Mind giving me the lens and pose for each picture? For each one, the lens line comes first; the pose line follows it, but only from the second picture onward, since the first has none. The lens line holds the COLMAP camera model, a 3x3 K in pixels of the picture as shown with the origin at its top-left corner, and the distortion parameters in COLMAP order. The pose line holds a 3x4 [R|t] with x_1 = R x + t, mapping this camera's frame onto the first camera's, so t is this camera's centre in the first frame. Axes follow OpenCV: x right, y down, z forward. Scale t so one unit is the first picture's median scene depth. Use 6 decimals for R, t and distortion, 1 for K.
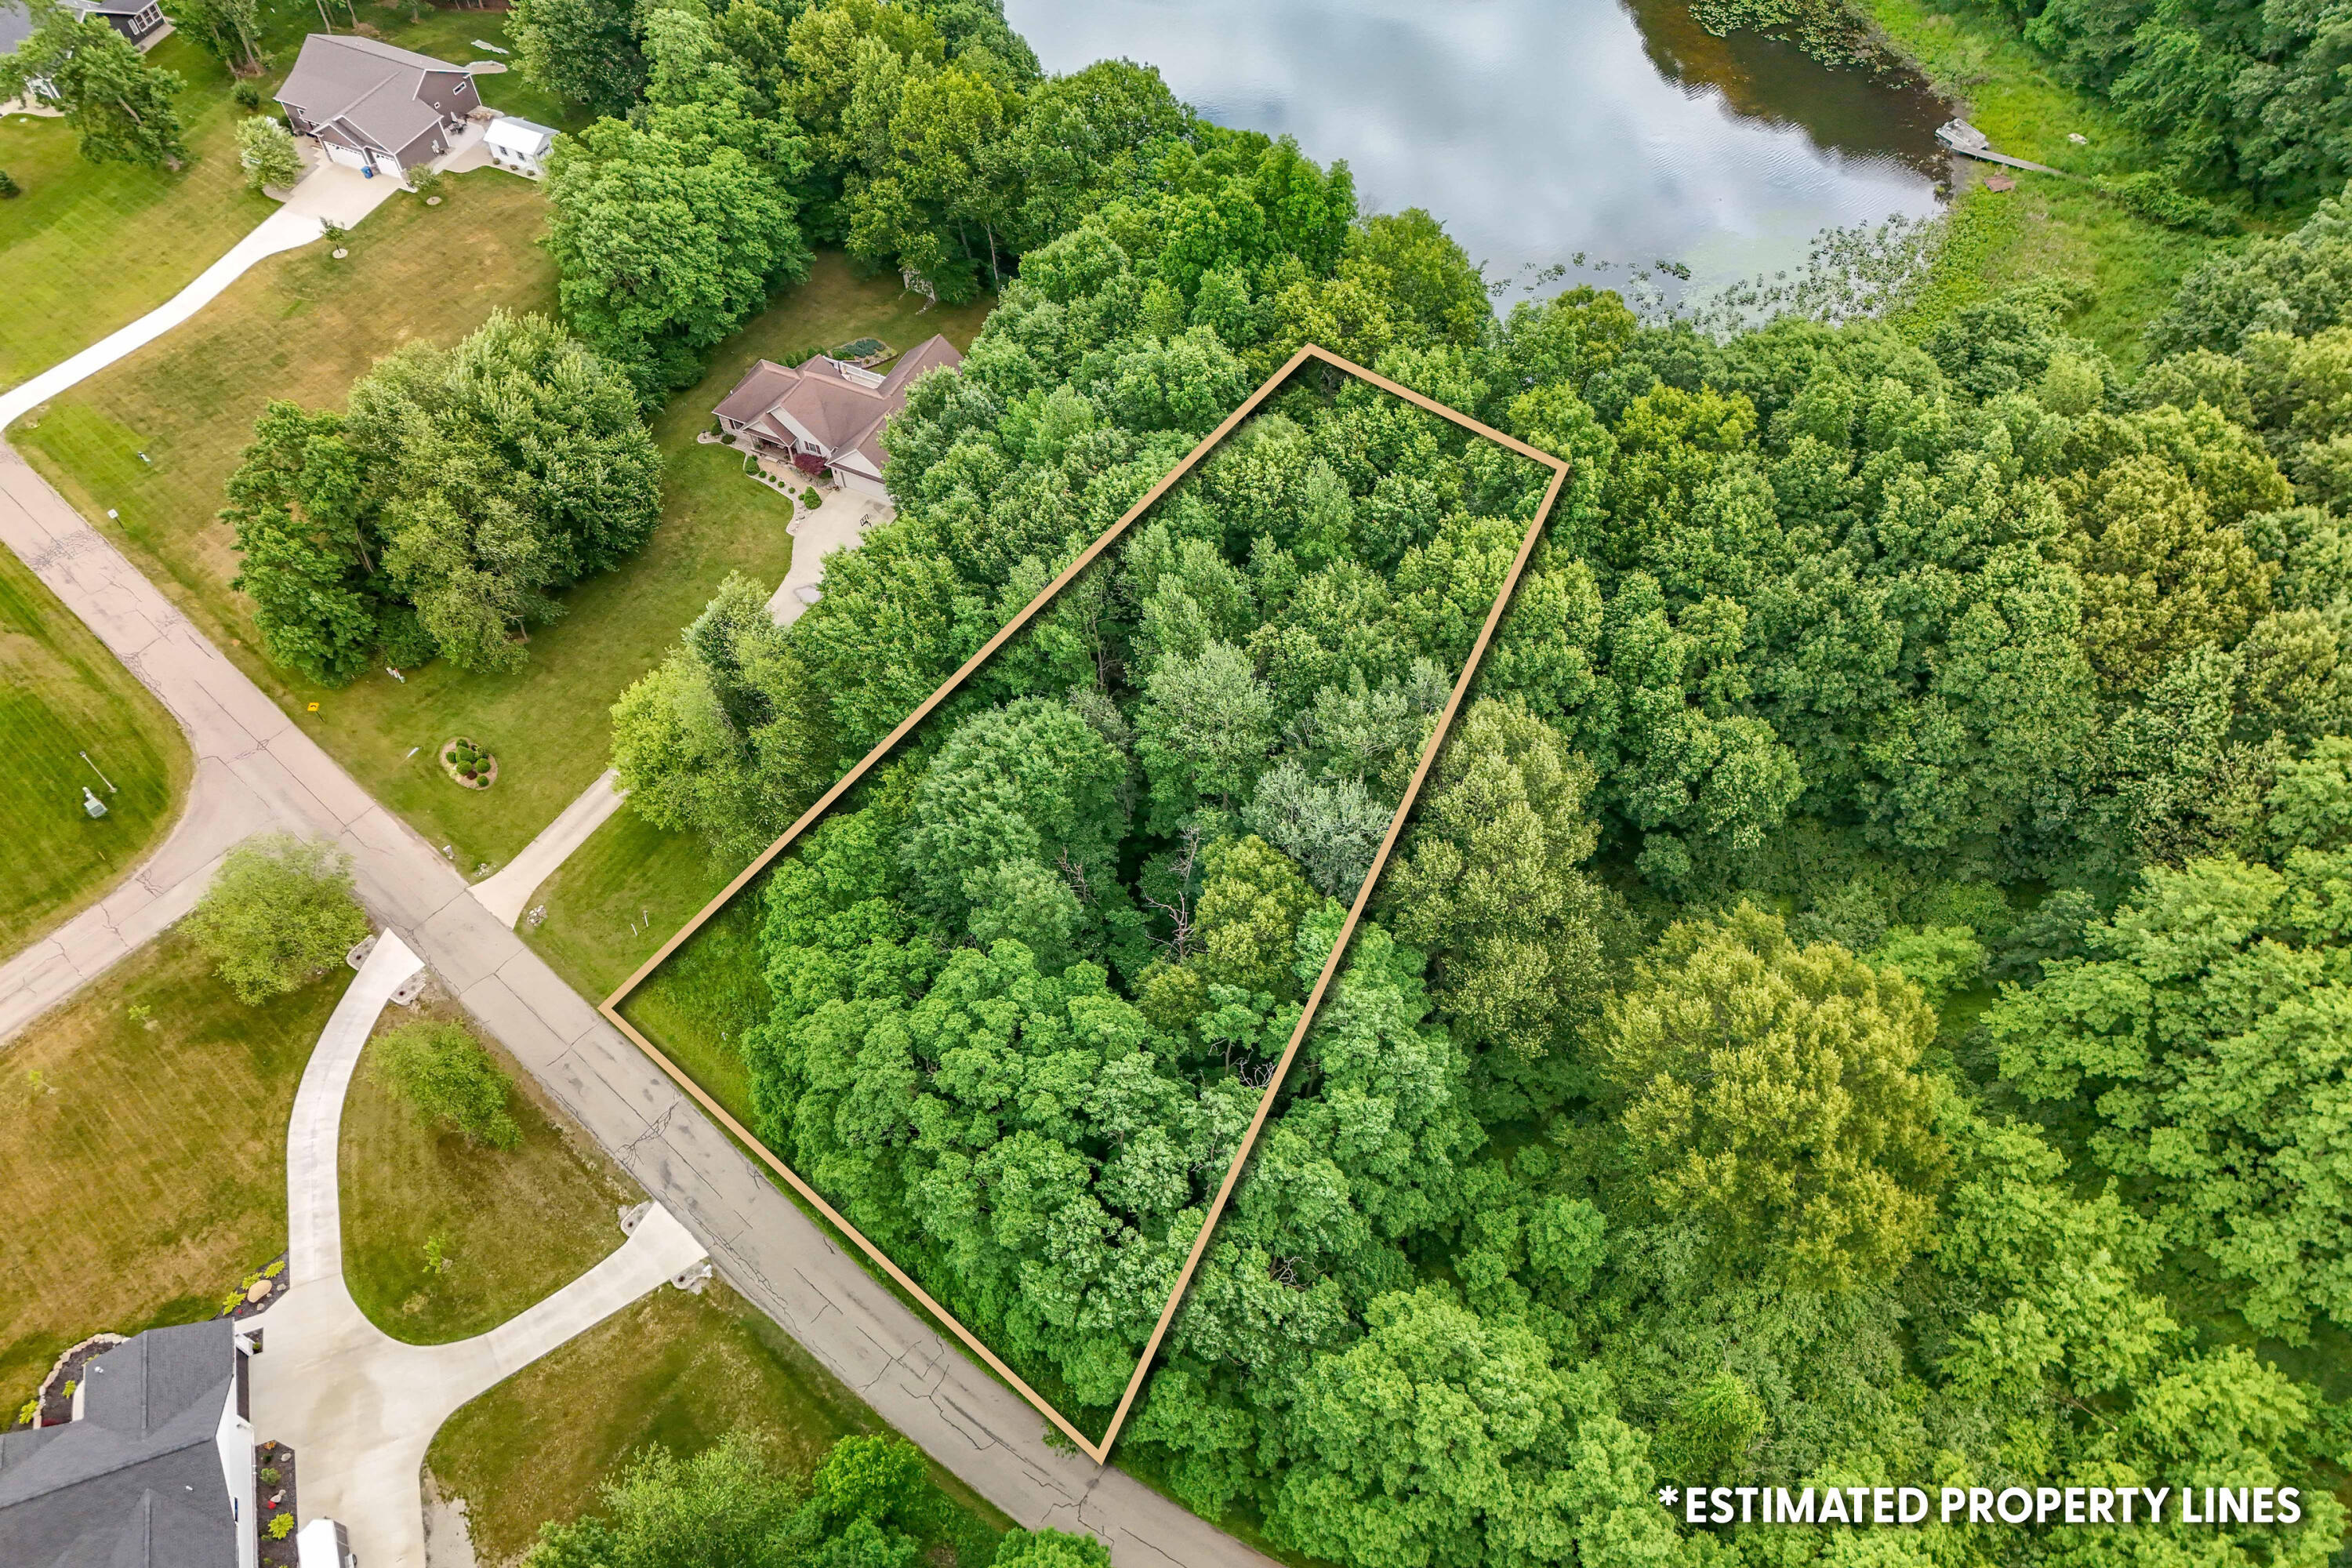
lens RADIAL K [[1640.1, 0, 1152.8], [0, 1640.1, 877.0], [0, 0, 1]] dist [0.047602, -0.026235]
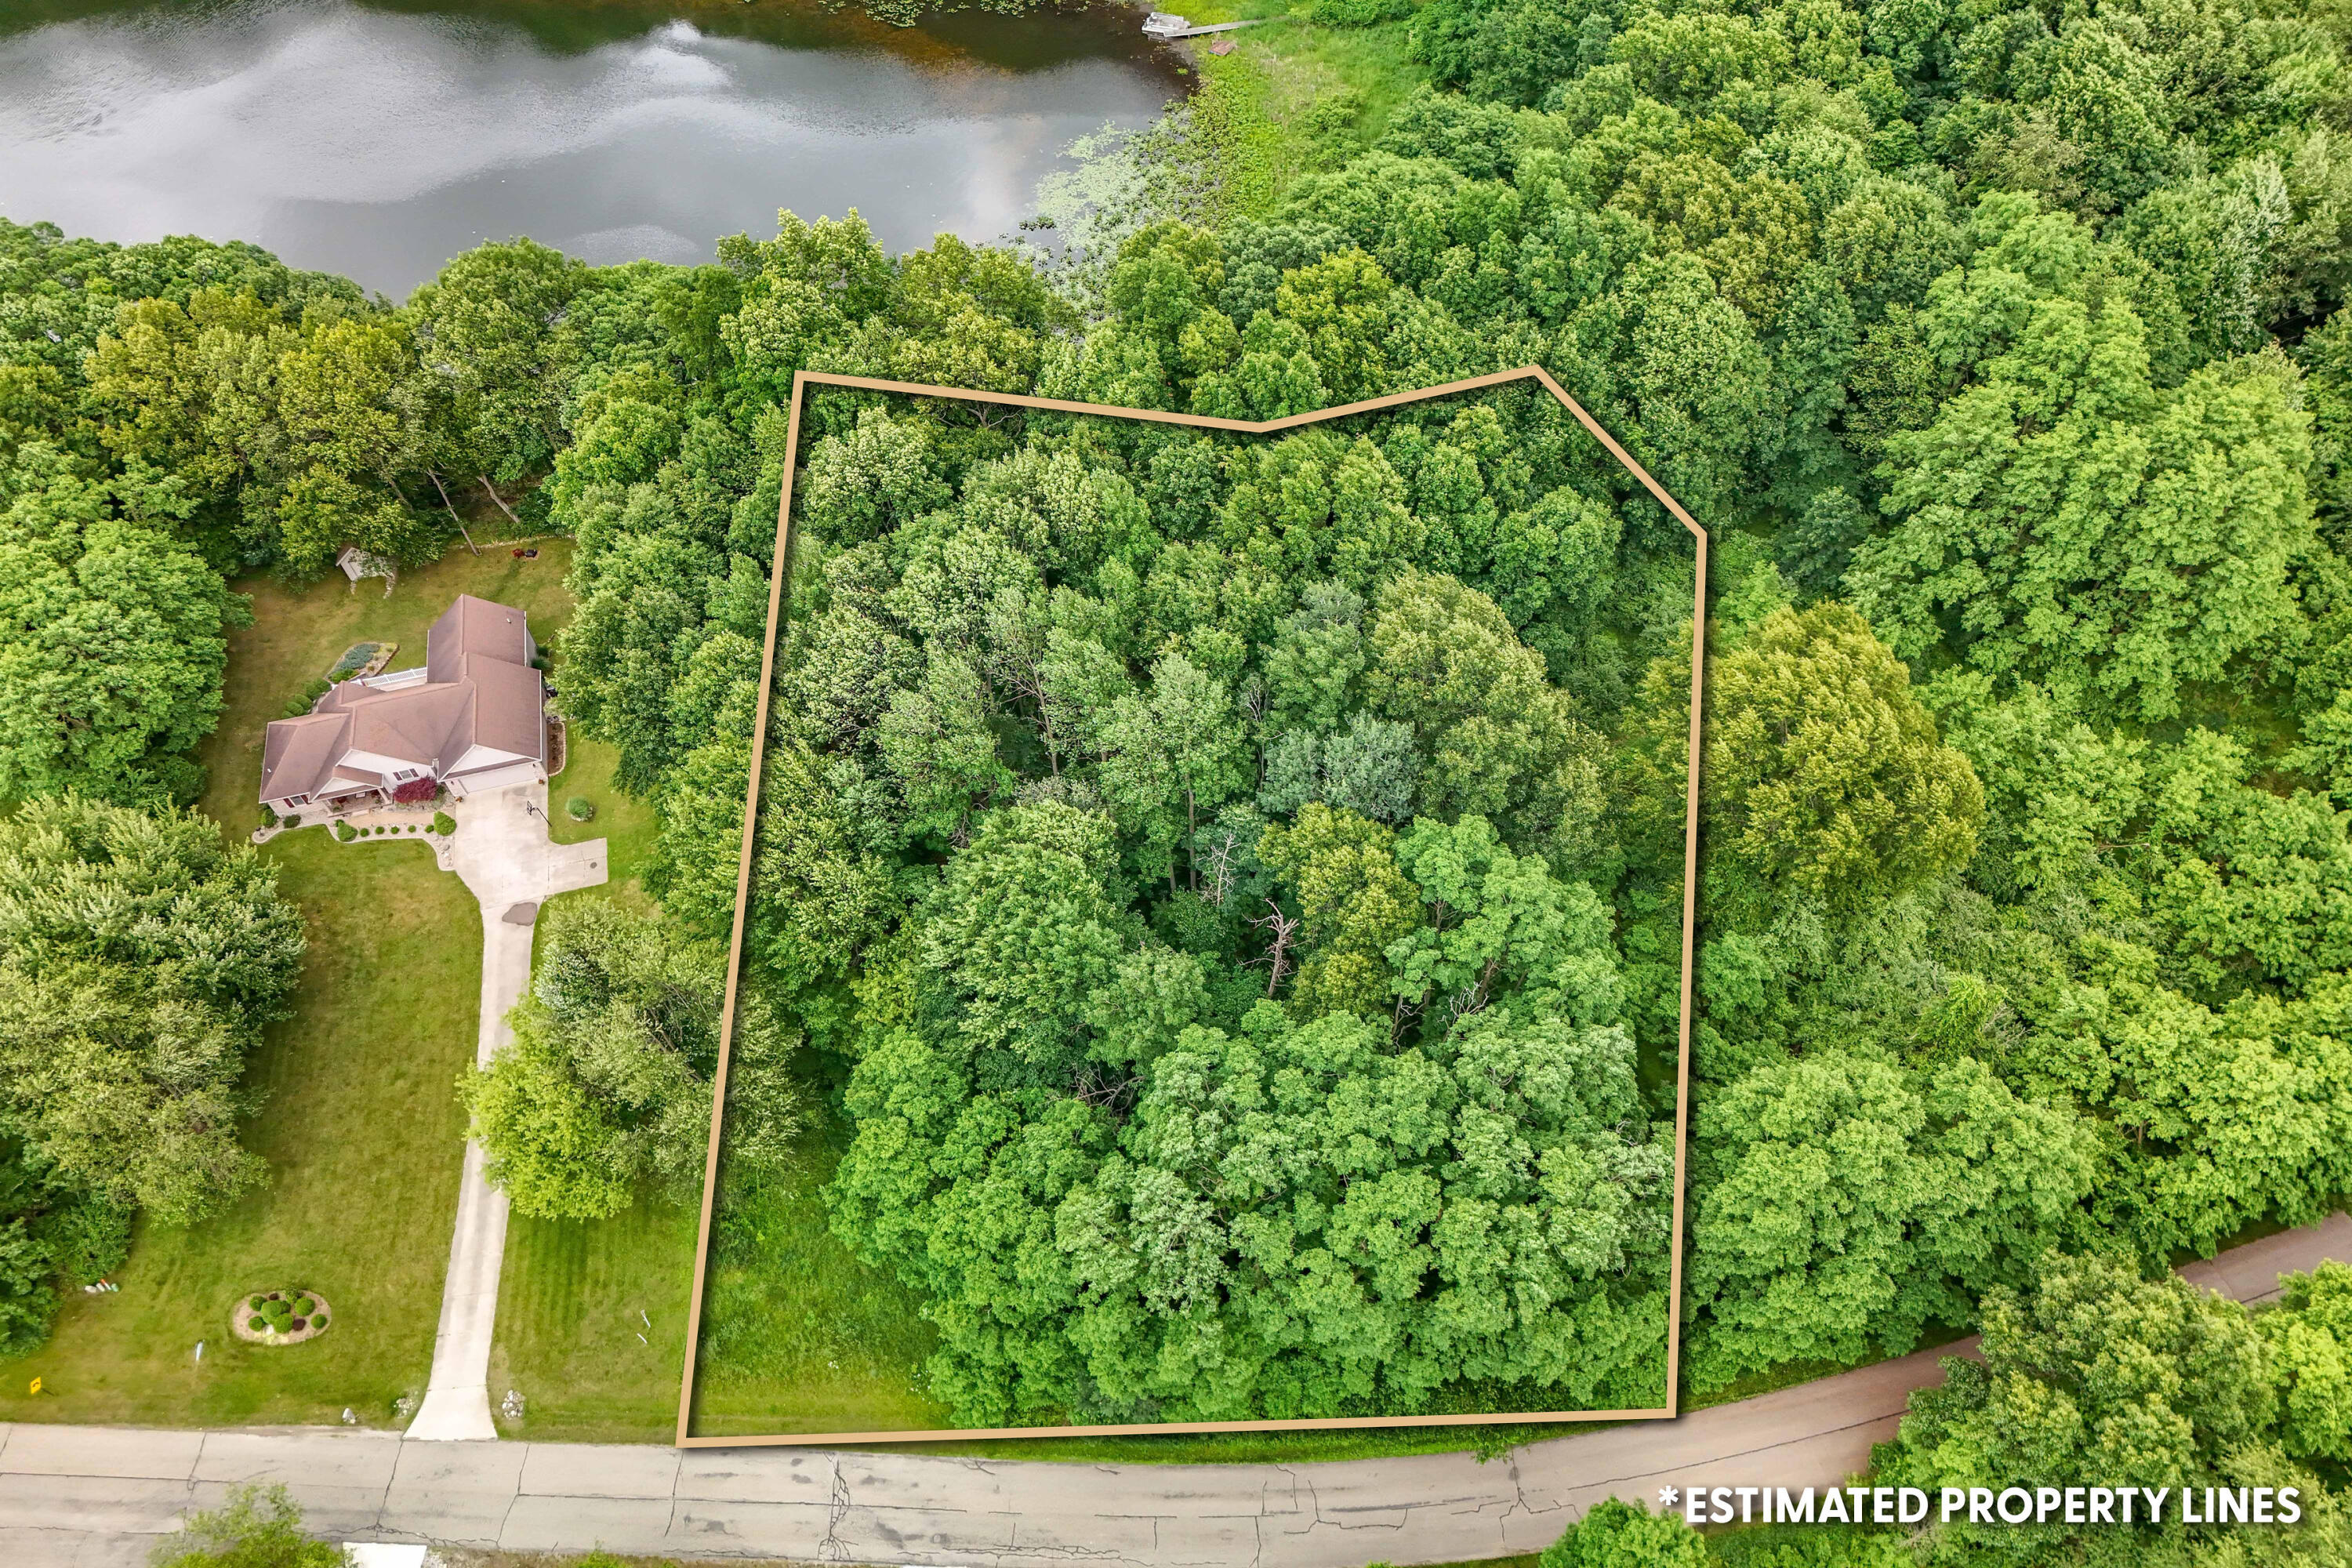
lens RADIAL K [[1640.8, 0, 1170.5], [0, 1640.8, 819.5], [0, 0, 1]] dist [0.056477, -0.045846]
pose [[0.773441, -0.520276, 0.362079, -0.263030], [0.540736, 0.839621, 0.051389, -0.083433], [-0.330746, 0.156043, 0.930730, 0.086143]]
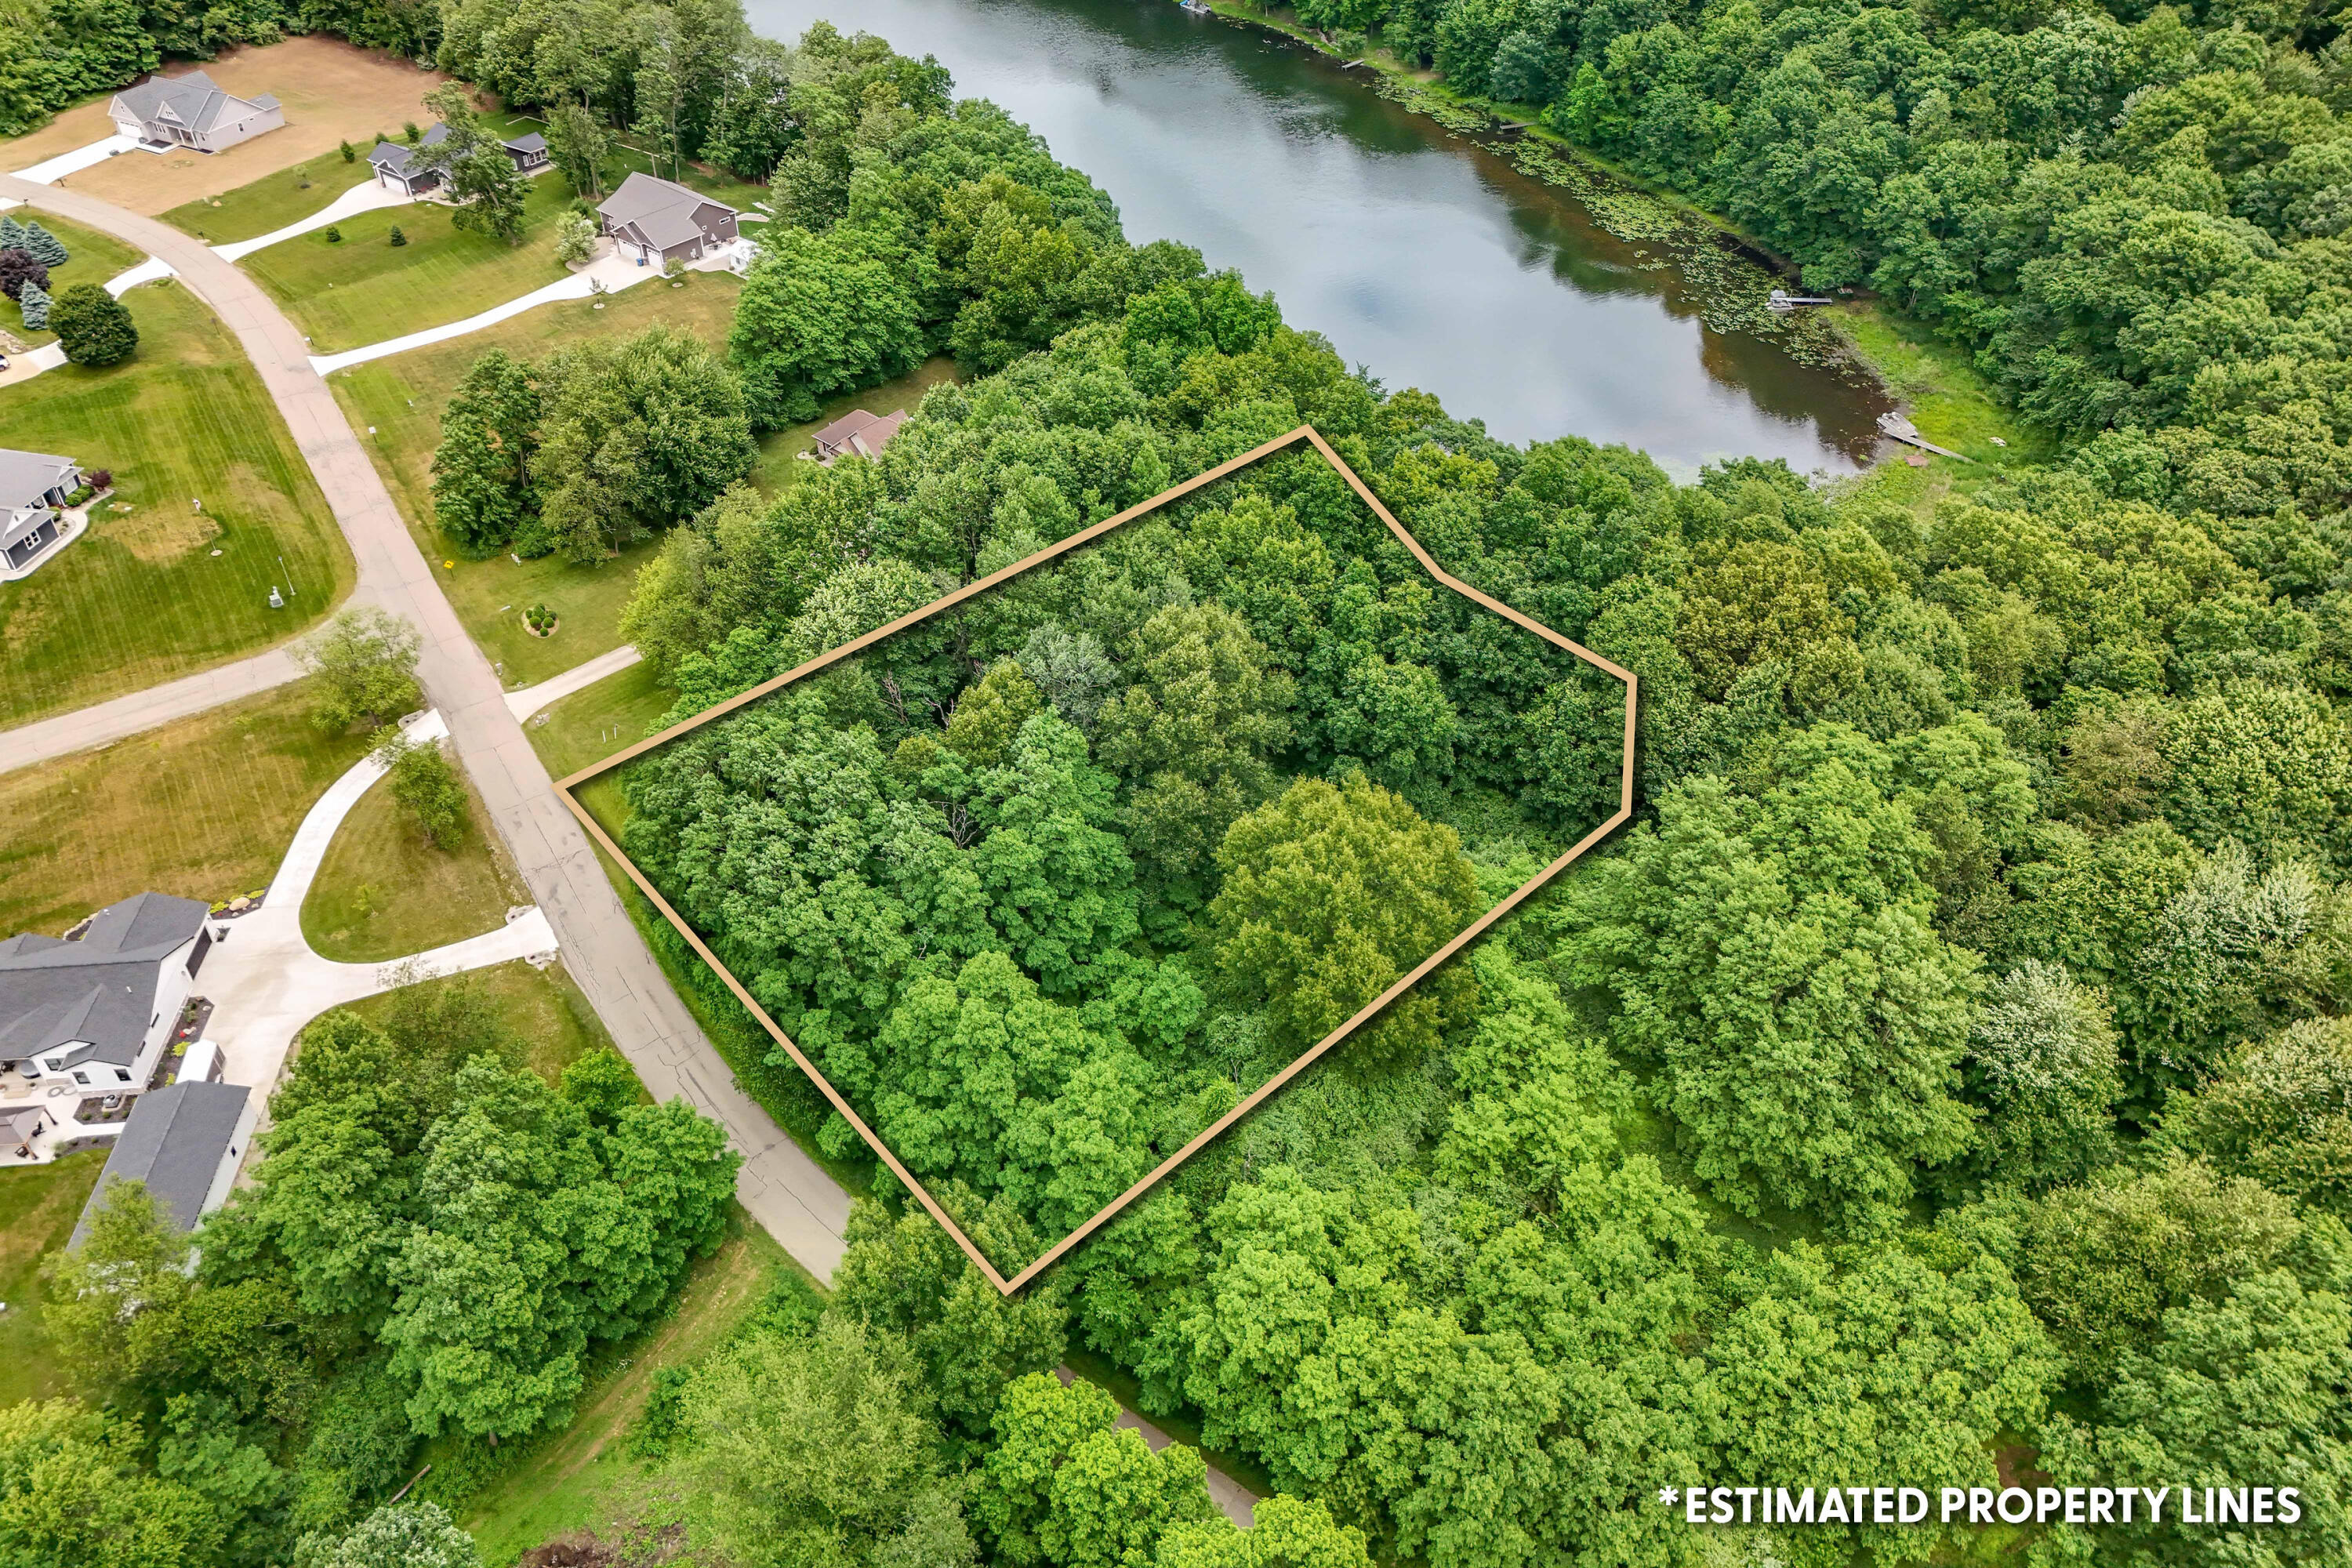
lens RADIAL K [[1680.0, 0, 1129.3], [0, 1680.0, 723.0], [0, 0, 1]] dist [0.034874, 0.010577]
pose [[0.967292, 0.184417, -0.174176, 0.294928], [-0.225354, 0.939968, -0.256272, 0.254880], [0.116459, 0.287140, 0.950783, -0.195847]]
